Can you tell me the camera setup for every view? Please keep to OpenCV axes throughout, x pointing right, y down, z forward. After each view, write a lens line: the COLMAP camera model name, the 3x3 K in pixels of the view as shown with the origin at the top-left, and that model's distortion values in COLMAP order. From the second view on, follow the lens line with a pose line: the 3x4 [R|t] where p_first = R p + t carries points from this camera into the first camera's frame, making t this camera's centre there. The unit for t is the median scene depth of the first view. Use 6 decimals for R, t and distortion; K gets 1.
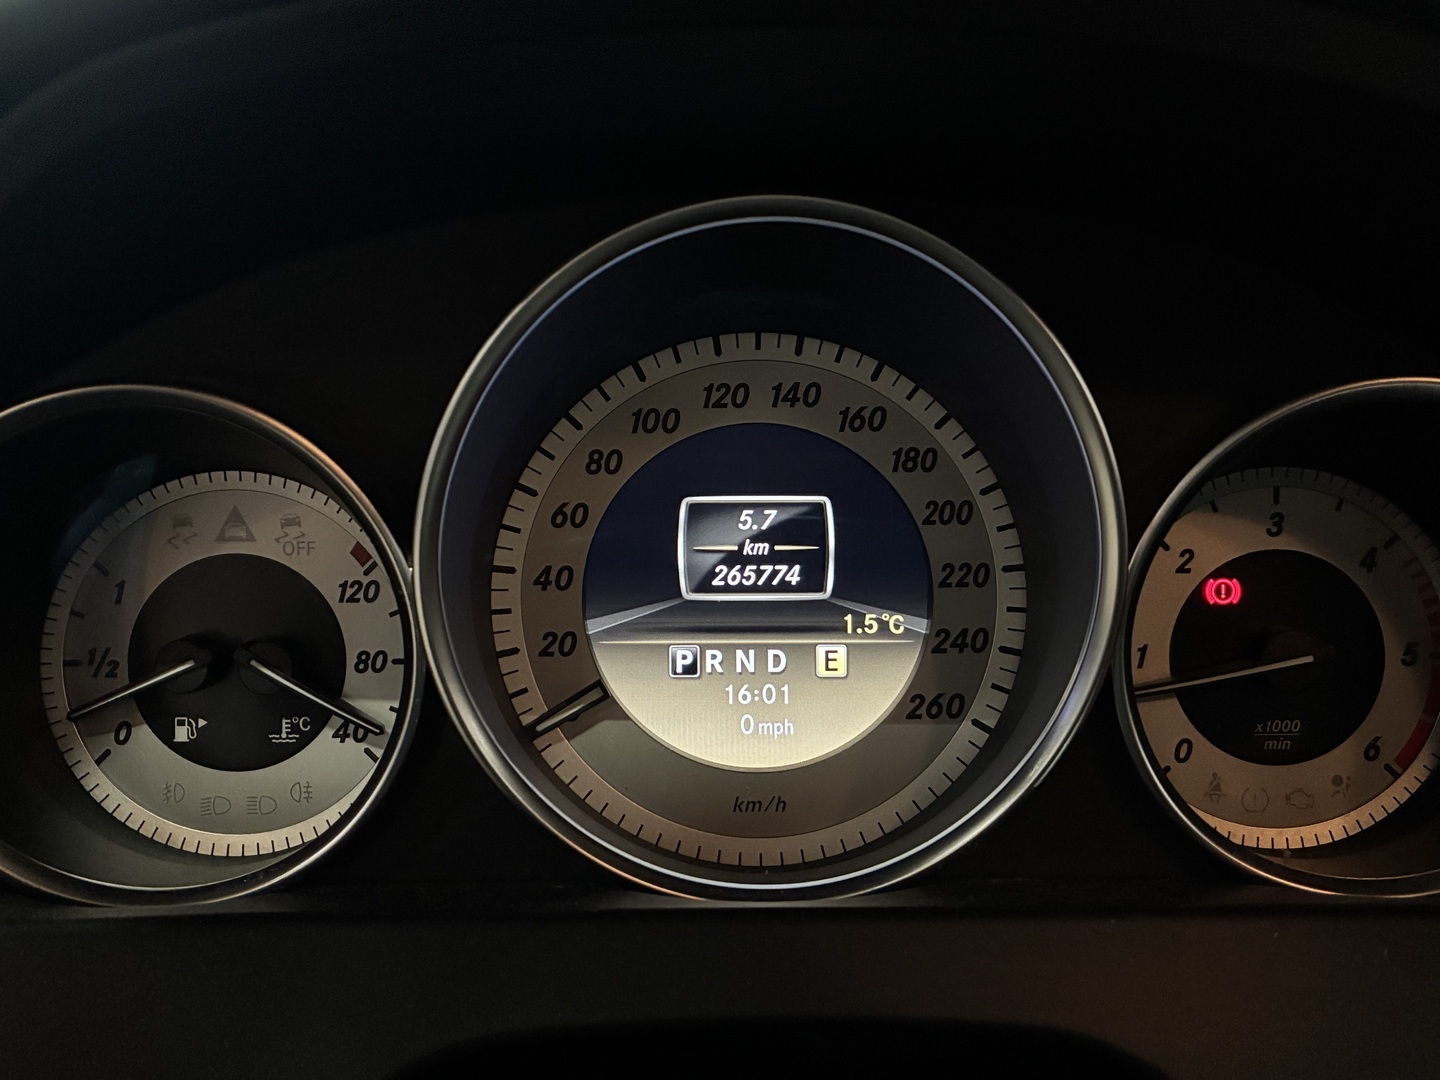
lens RADIAL K [[1478.0, 0, 724.4], [0, 1478.0, 529.0], [0, 0, 1]] dist [0.016515, 0.000000]
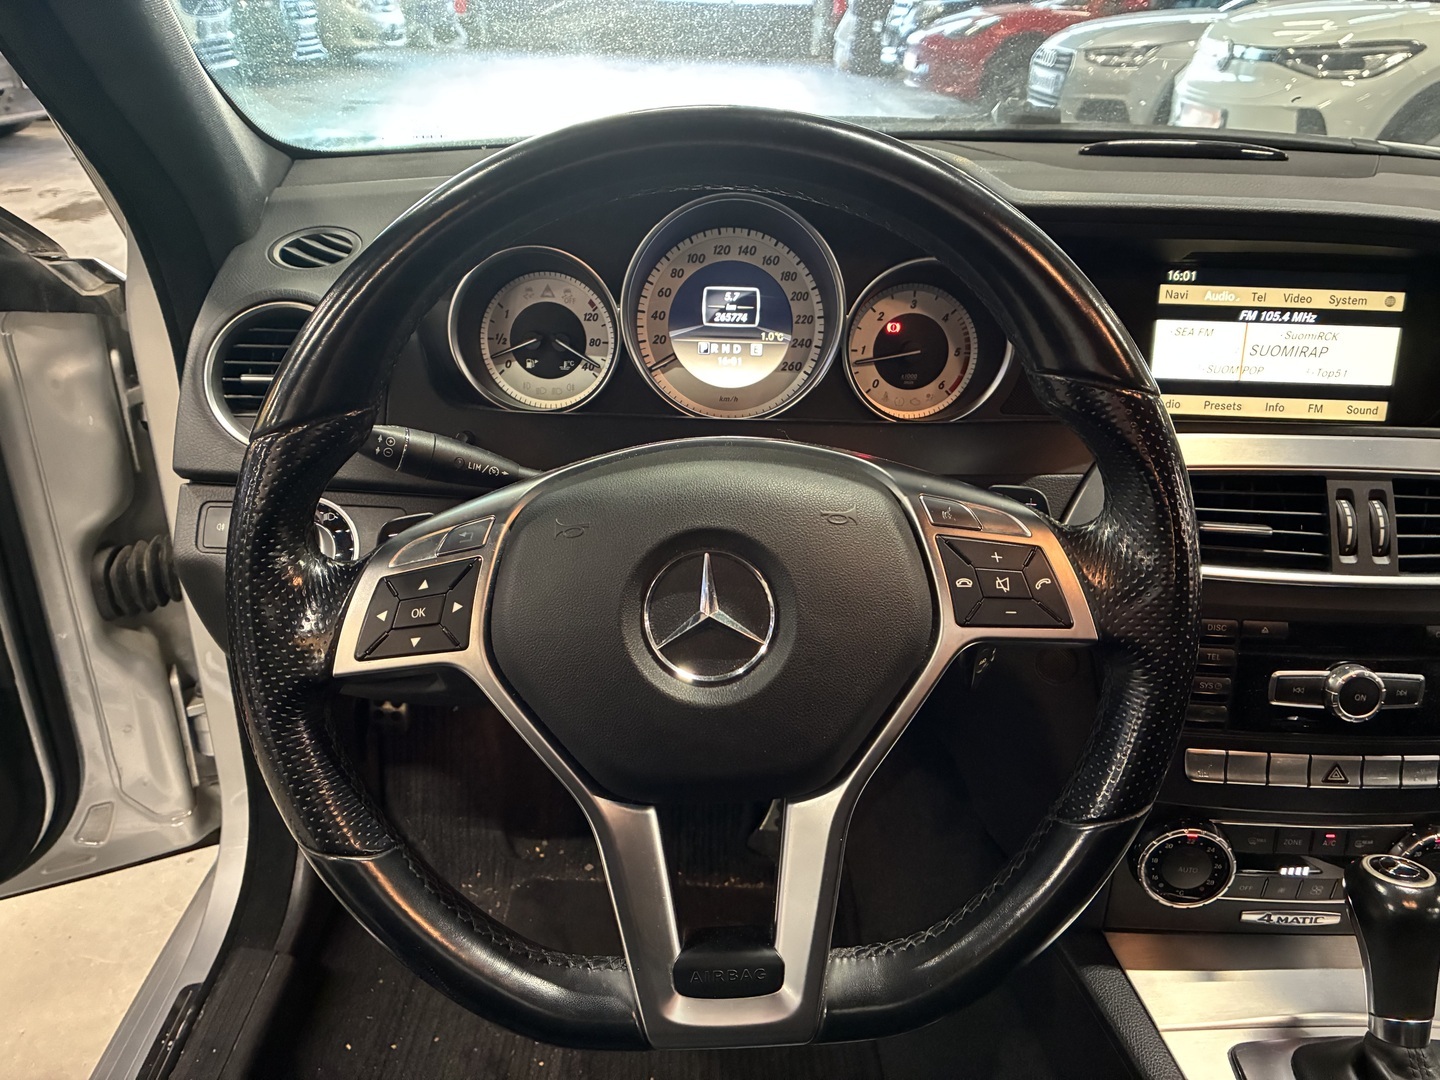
lens RADIAL K [[1093.1, 0, 713.2], [0, 1093.1, 533.5], [0, 0, 1]] dist [0.101969, -0.009027]
pose [[0.999265, 0.037552, -0.007694, 0.020521], [-0.035208, 0.978513, 0.203158, 0.011636], [0.015158, -0.202738, 0.979116, -1.155171]]
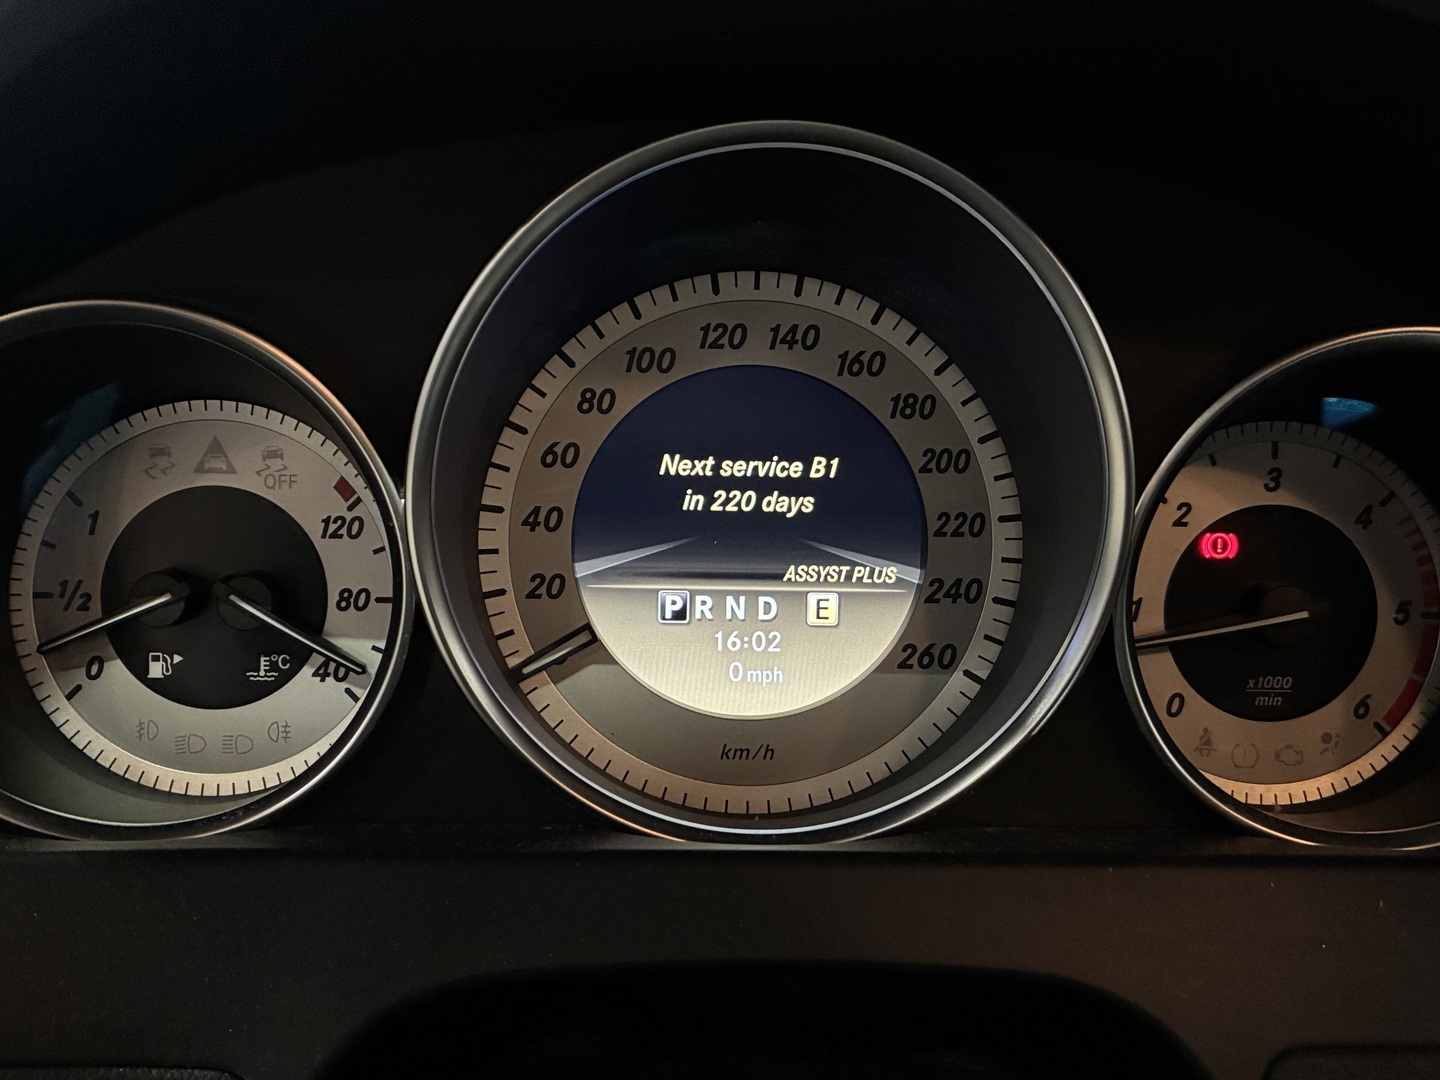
lens RADIAL K [[1478.0, 0, 730.9], [0, 1478.0, 529.4], [0, 0, 1]] dist [0.016515, 0.000000]
pose [[0.999259, 0.021496, 0.031940, -0.022375], [-0.022134, 0.999560, 0.019765, 0.018605], [-0.031501, -0.020458, 0.999294, 0.018052]]
